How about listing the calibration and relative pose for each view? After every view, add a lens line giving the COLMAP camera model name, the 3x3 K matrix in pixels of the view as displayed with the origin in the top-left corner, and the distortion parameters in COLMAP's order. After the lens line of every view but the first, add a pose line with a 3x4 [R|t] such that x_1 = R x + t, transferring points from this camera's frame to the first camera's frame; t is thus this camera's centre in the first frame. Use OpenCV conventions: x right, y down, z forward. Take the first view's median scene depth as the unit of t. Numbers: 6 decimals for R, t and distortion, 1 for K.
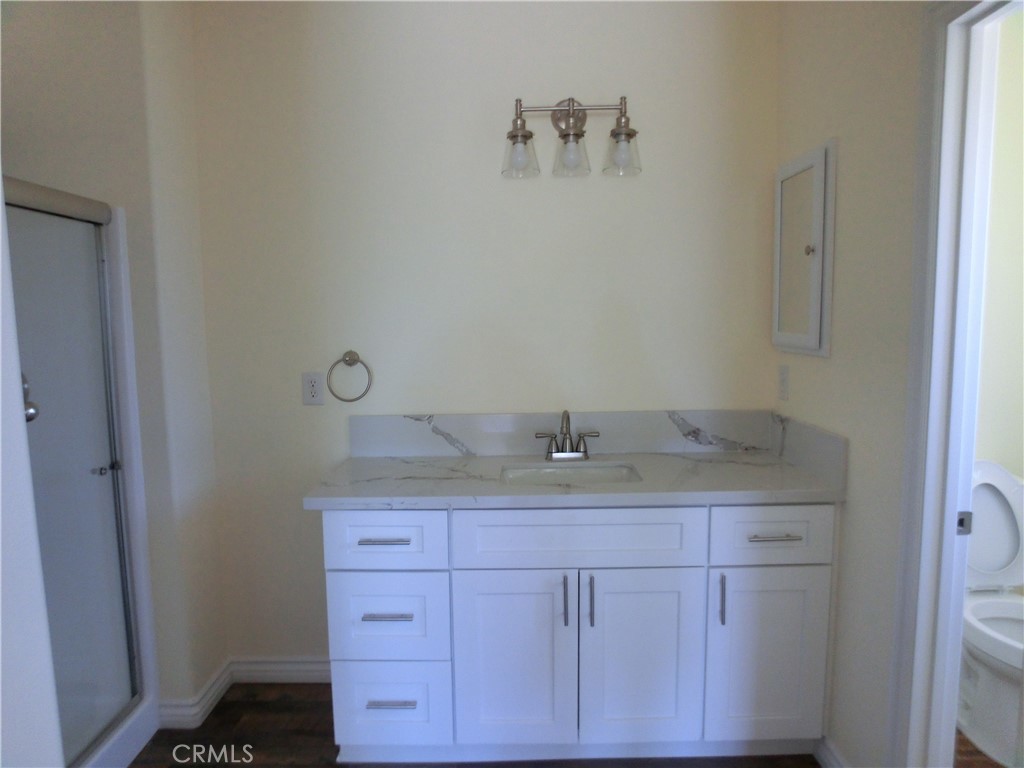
lens RADIAL K [[658.0, 0, 512.0], [0, 658.0, 384.0], [0, 0, 1]] dist [-0.053928, 0.035239]
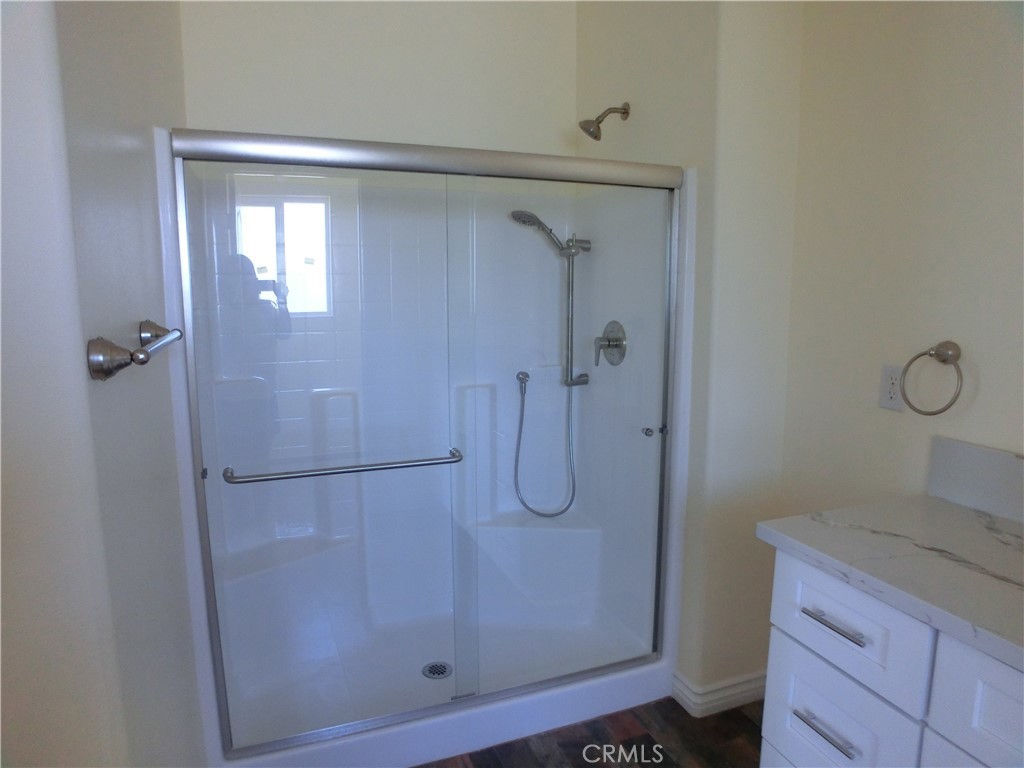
lens RADIAL K [[658.0, 0, 512.0], [0, 658.0, 384.0], [0, 0, 1]] dist [-0.053928, 0.035239]
pose [[0.366001, 0.153696, -0.917835, 0.237709], [-0.110174, 0.986488, 0.121259, -0.043780], [0.924070, 0.056741, 0.377989, 0.393898]]
